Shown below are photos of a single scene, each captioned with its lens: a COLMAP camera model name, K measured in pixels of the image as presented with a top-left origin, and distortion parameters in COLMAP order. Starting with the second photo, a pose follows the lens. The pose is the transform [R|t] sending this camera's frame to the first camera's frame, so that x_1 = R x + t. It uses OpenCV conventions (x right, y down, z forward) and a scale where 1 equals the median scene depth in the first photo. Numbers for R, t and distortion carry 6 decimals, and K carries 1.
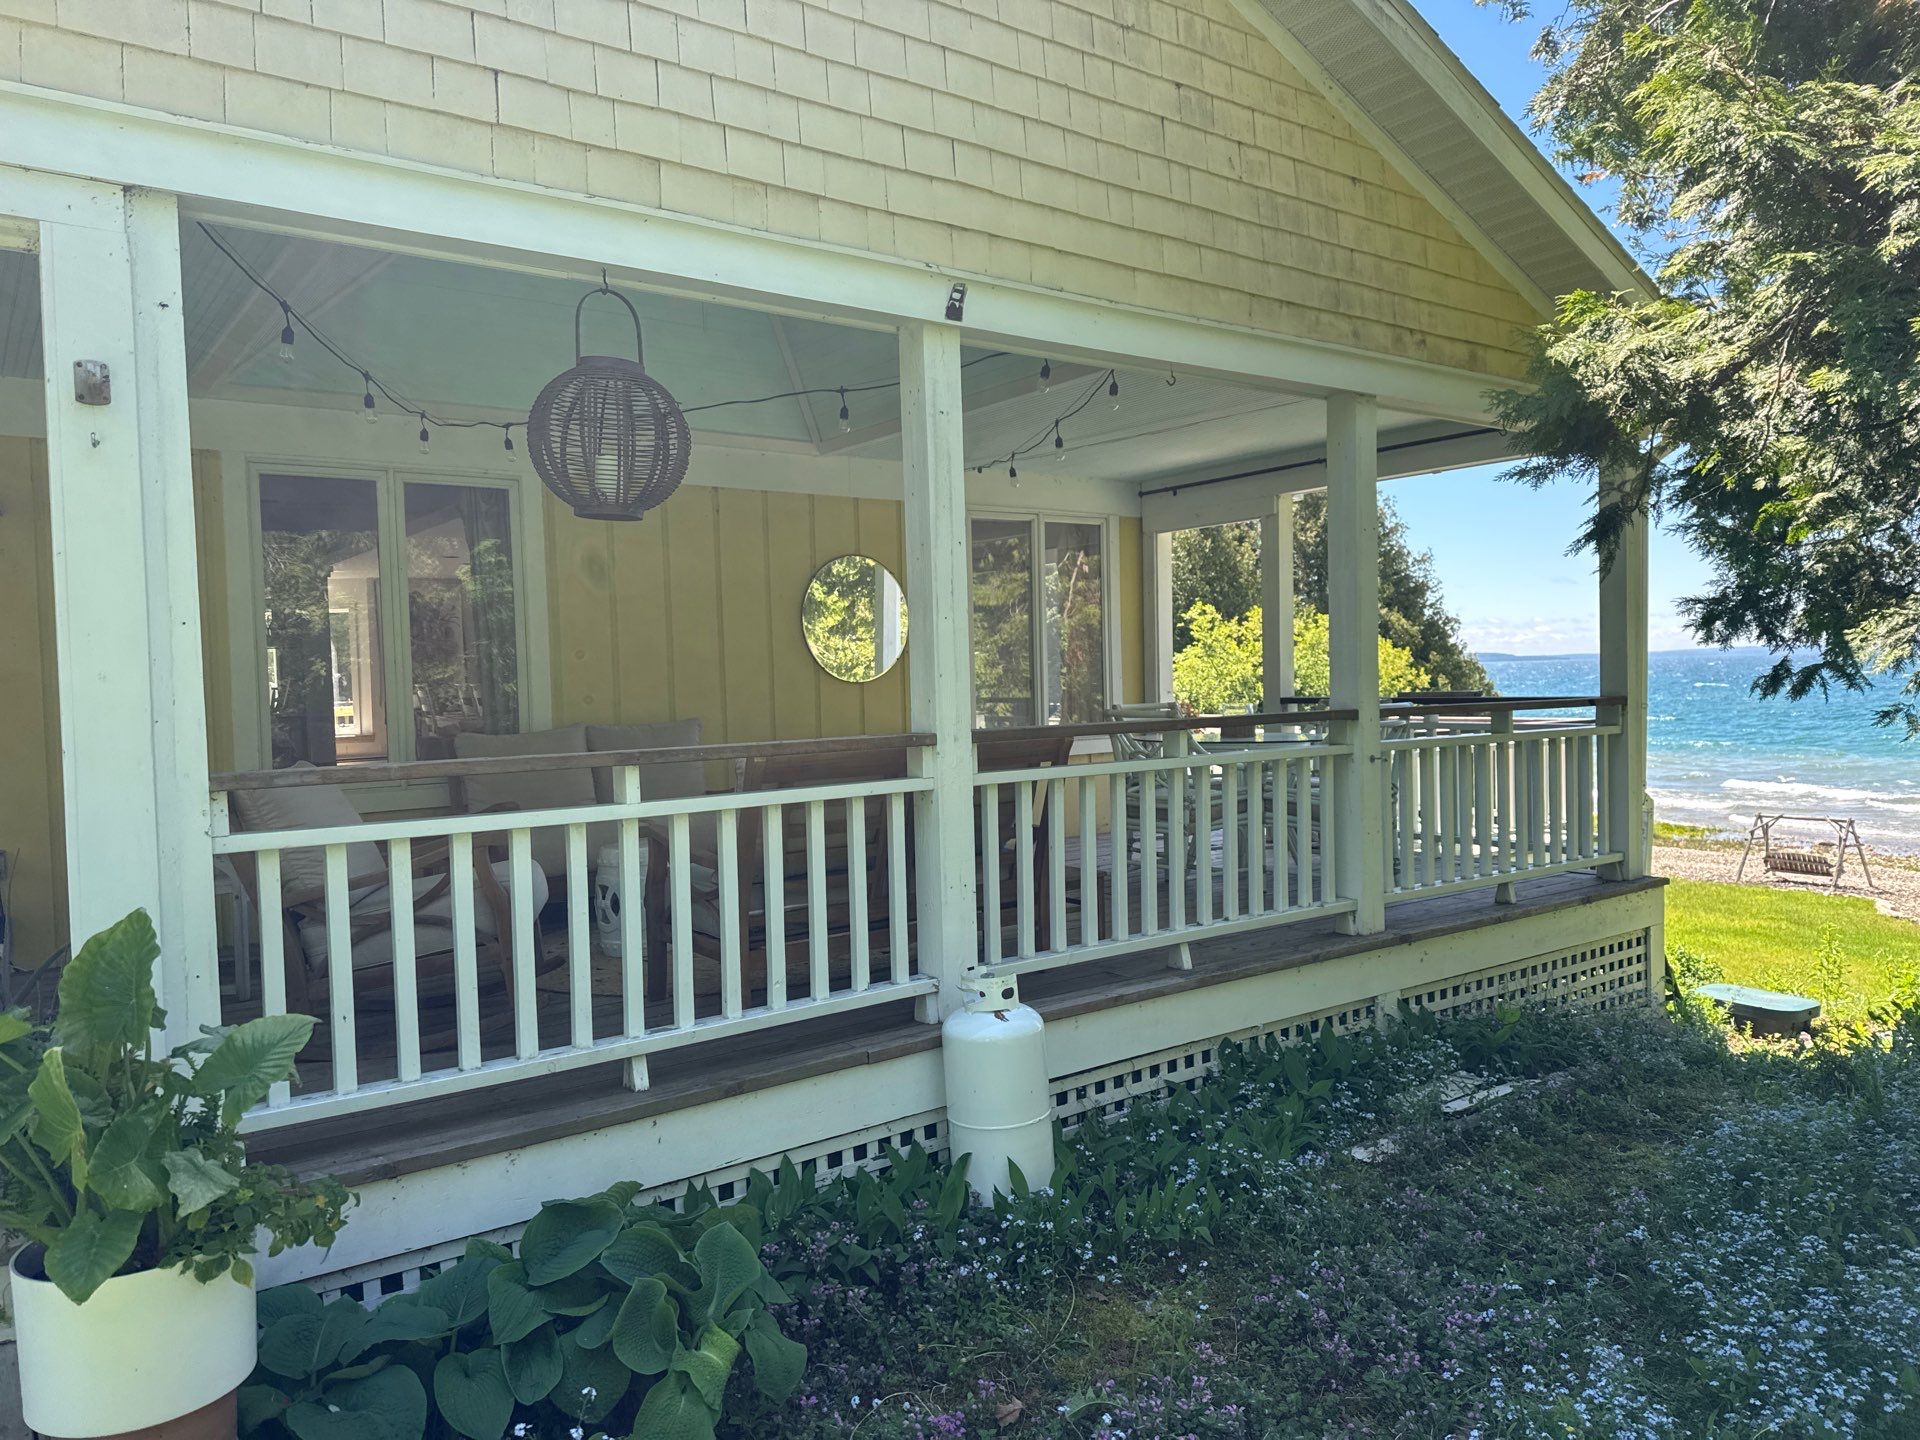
lens RADIAL K [[1354.1, 0, 960.8], [0, 1354.1, 717.0], [0, 0, 1]] dist [0.016424, -0.026294]
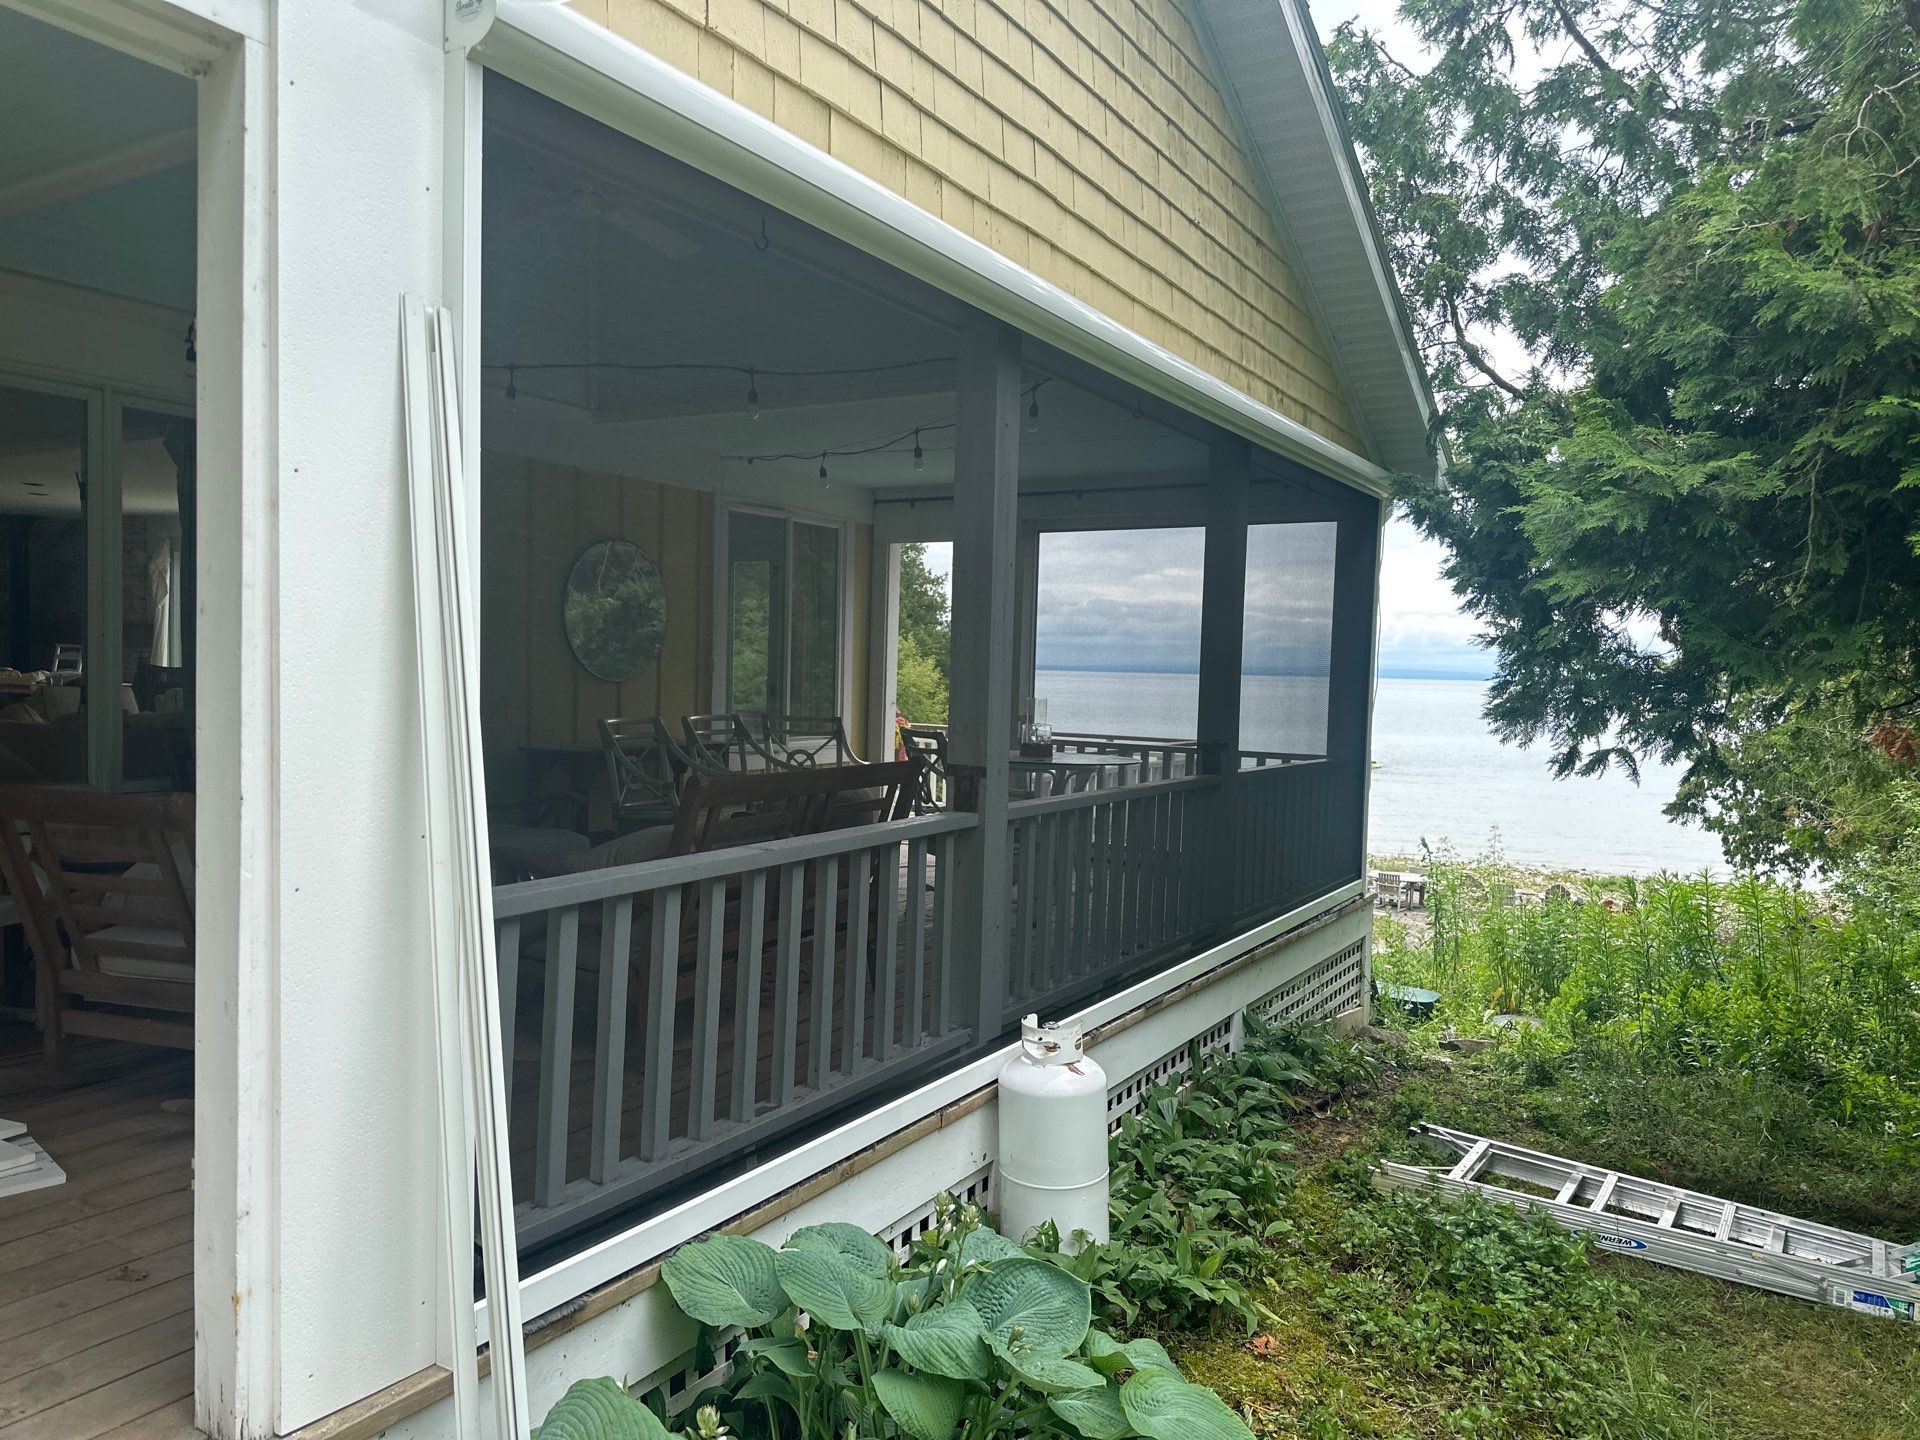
lens RADIAL K [[1354.1, 0, 948.5], [0, 1354.1, 720.8], [0, 0, 1]] dist [0.016424, -0.026294]
pose [[0.925707, 0.037983, 0.376331, -0.384941], [-0.042044, 0.999112, 0.002582, -0.020934], [-0.375899, -0.018213, 0.926482, 0.137191]]
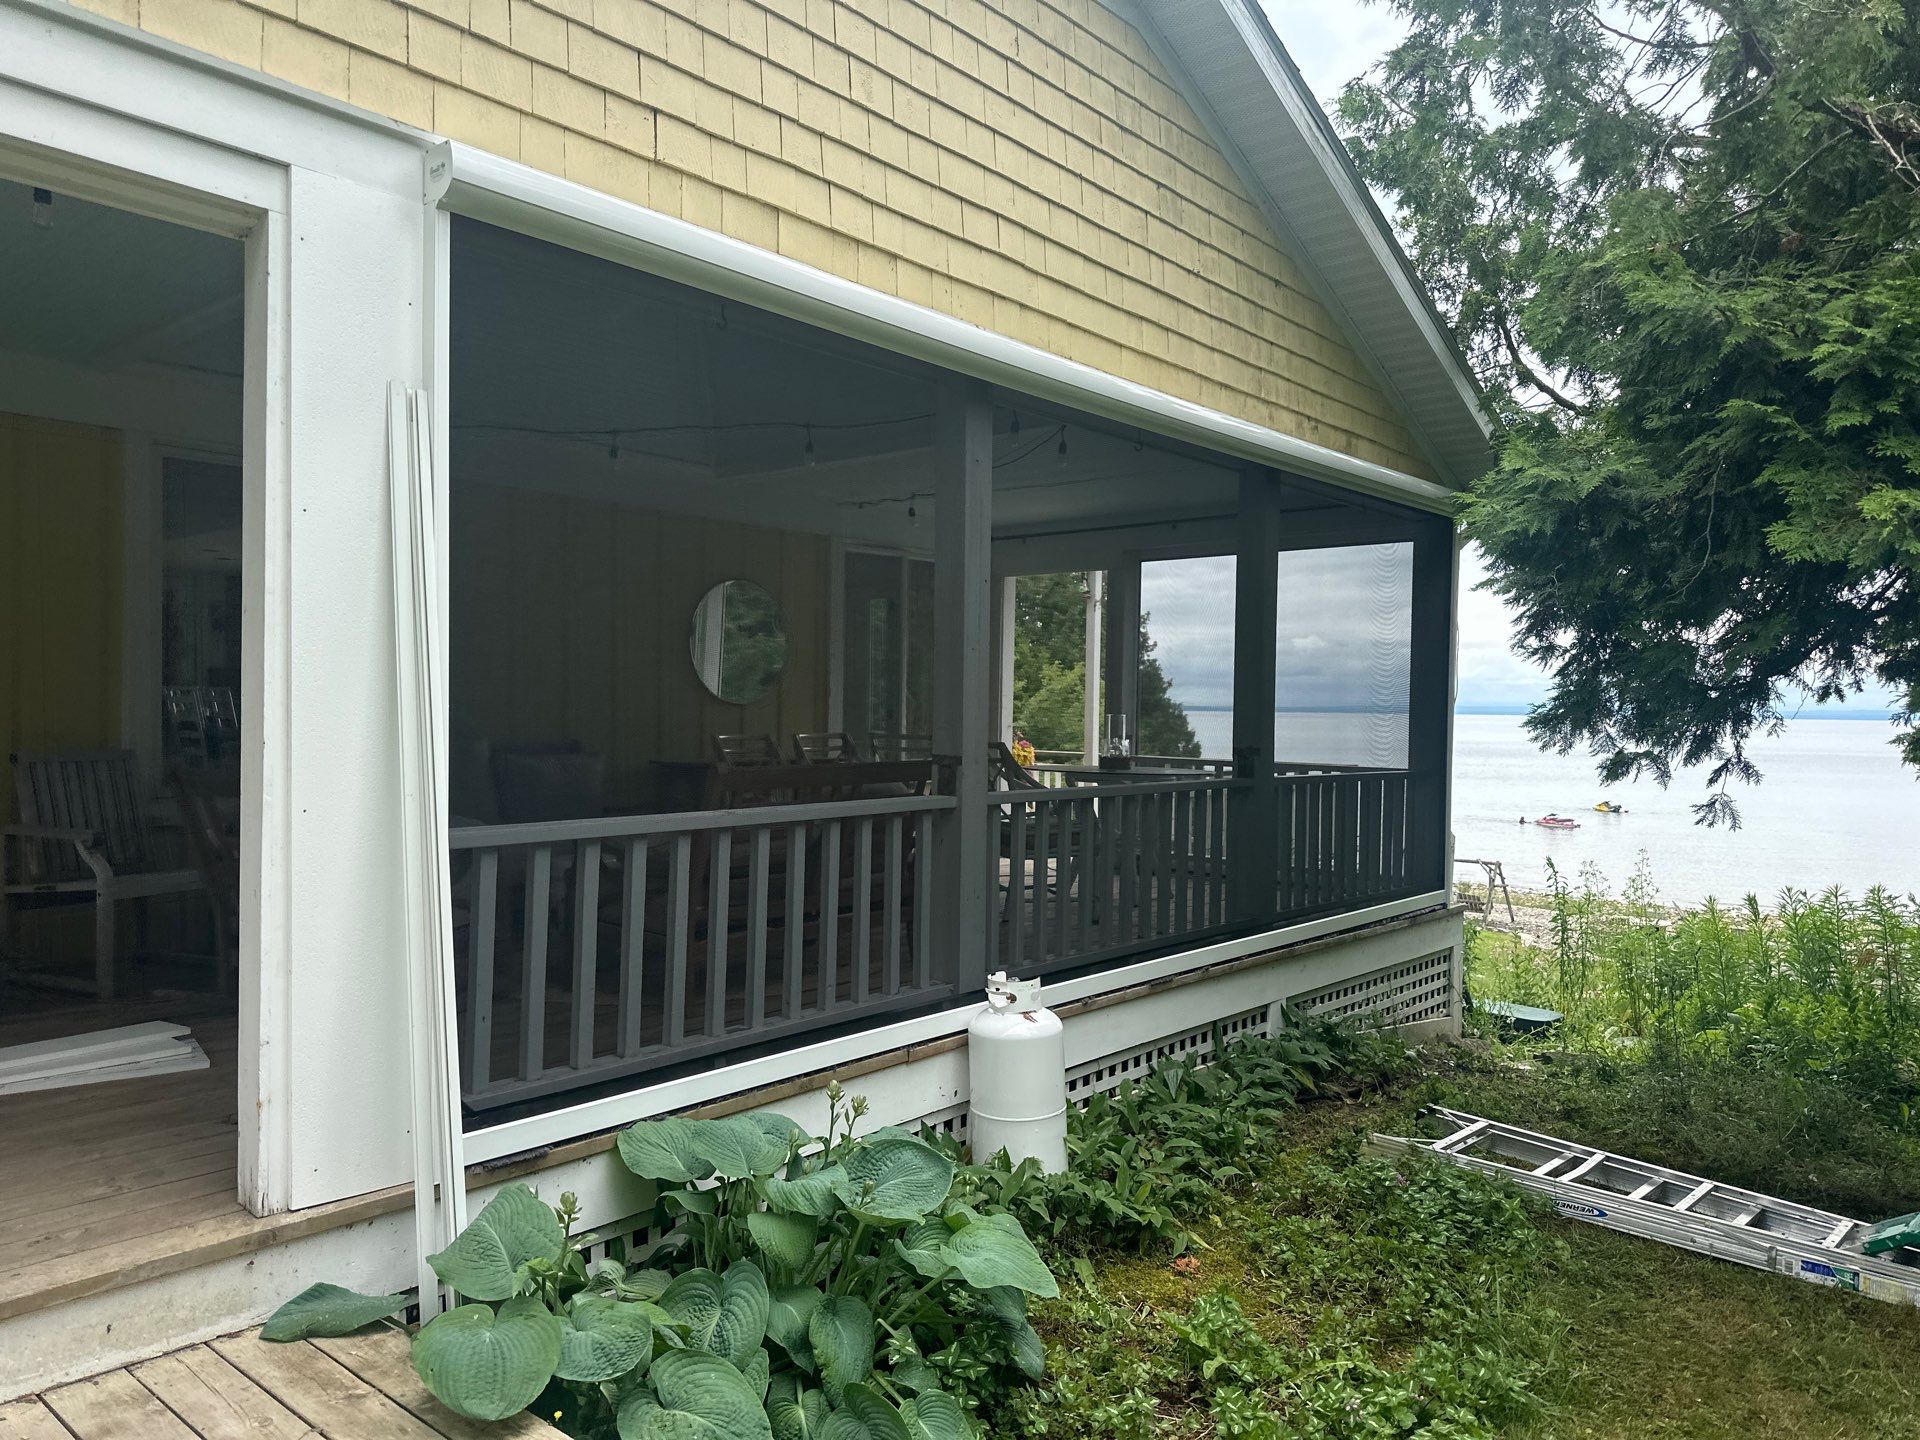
lens RADIAL K [[1354.1, 0, 957.4], [0, 1354.1, 722.2], [0, 0, 1]] dist [0.016424, -0.026294]
pose [[0.974941, 0.040179, 0.218807, -0.251237], [-0.035873, 0.999077, -0.023619, 0.010231], [-0.219554, 0.015178, 0.975482, -0.053204]]
